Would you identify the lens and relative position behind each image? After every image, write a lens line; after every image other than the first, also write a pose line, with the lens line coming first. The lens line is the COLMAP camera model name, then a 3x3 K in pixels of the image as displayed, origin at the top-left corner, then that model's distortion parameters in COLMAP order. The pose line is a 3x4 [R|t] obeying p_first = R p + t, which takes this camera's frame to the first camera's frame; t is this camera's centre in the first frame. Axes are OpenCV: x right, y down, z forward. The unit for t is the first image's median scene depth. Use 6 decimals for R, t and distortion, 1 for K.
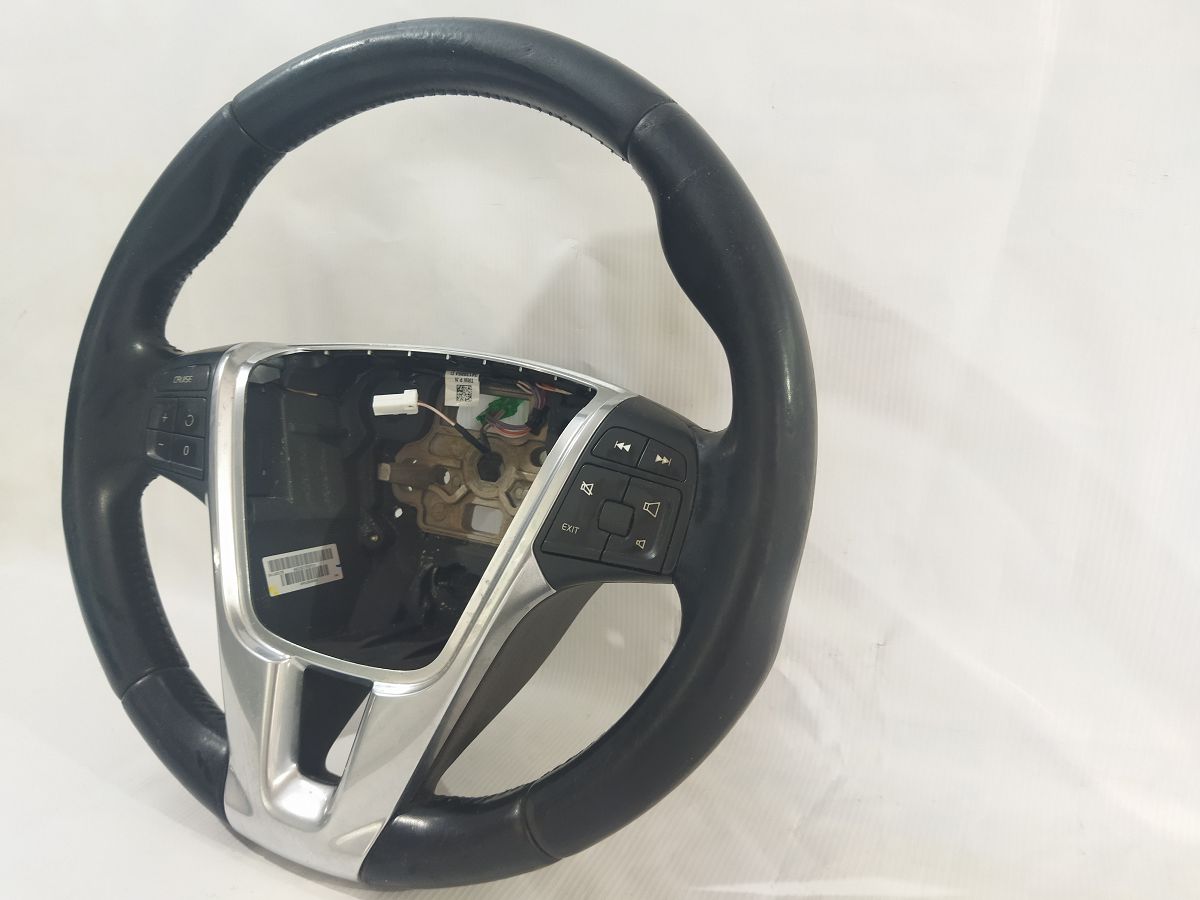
lens RADIAL K [[922.1, 0, 600.0], [0, 922.1, 450.0], [0, 0, 1]] dist [0.114824, -0.237889]
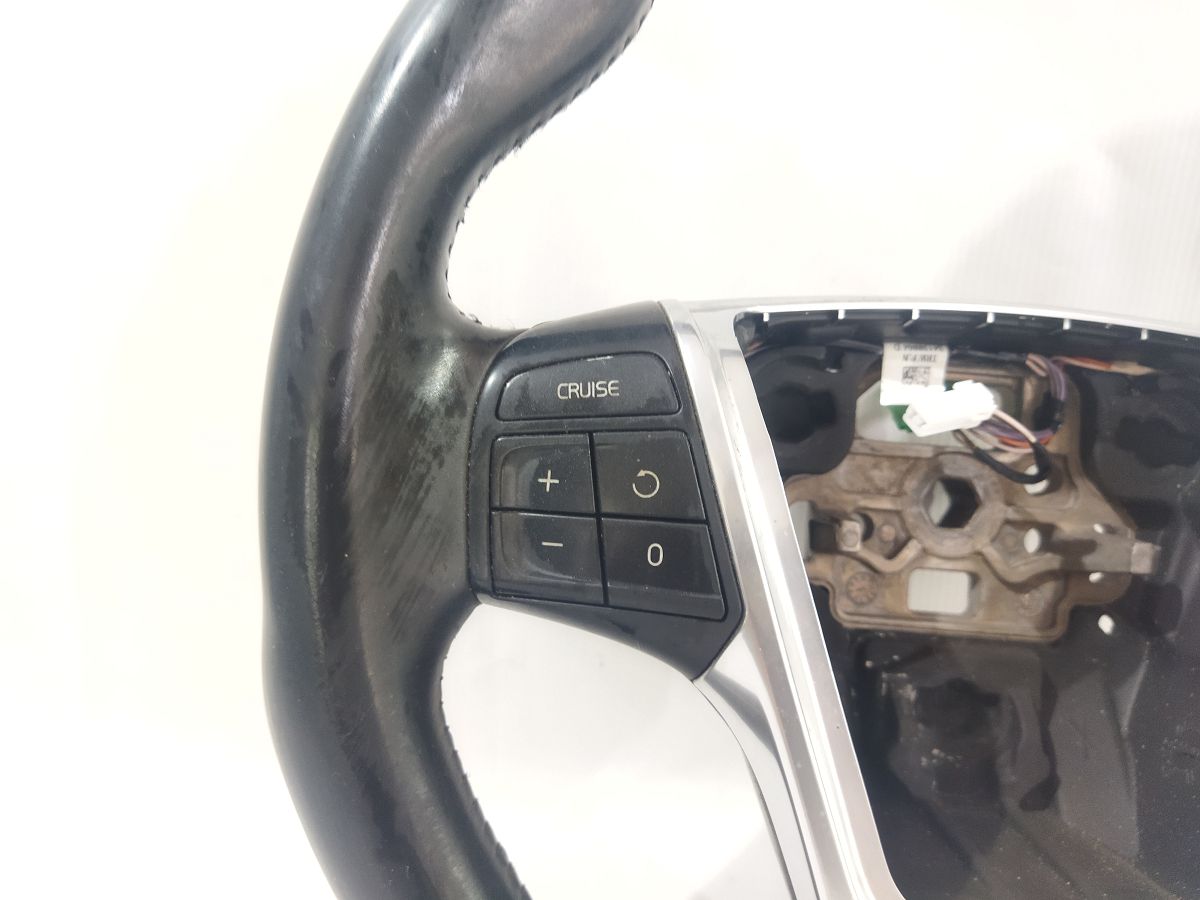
lens RADIAL K [[922.1, 0, 600.0], [0, 922.1, 450.0], [0, 0, 1]] dist [0.114824, -0.237889]
pose [[0.905123, -0.086608, 0.416235, -0.578171], [0.067750, 0.995903, 0.059899, -0.067774], [-0.419717, -0.026016, 0.907282, 0.566193]]
